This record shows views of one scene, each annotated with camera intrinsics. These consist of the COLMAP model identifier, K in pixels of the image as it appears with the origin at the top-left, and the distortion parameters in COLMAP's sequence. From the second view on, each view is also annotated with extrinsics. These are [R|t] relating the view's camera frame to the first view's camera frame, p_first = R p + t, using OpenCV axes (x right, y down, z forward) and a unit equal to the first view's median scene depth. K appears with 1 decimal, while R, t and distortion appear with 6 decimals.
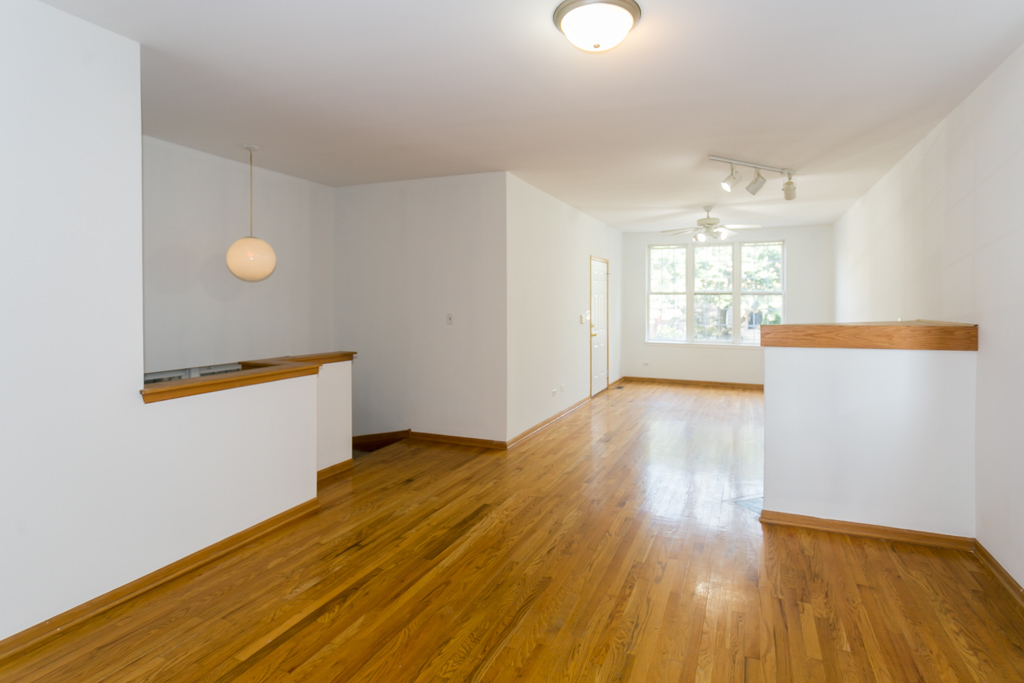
lens RADIAL K [[551.4, 0, 516.9], [0, 551.4, 297.5], [0, 0, 1]] dist [-0.001721, 0.000164]
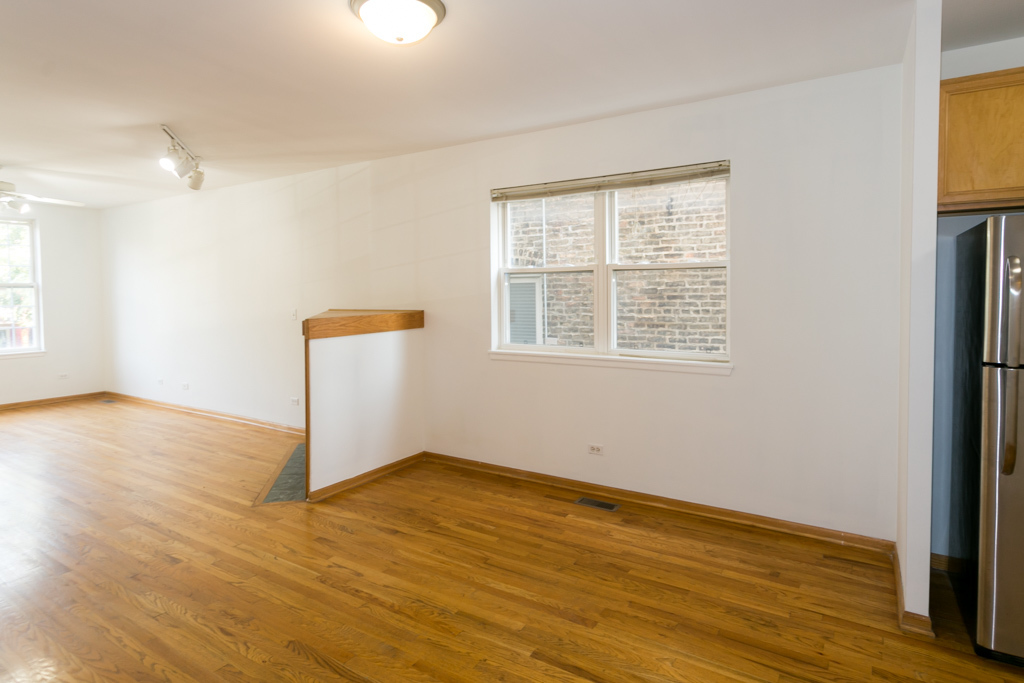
lens RADIAL K [[551.4, 0, 528.7], [0, 551.4, 318.3], [0, 0, 1]] dist [-0.001721, 0.000164]
pose [[0.153716, -0.053927, 0.986642, -0.670674], [0.001182, 0.998519, 0.054392, -0.010750], [-0.988114, -0.007194, 0.153552, 0.541136]]
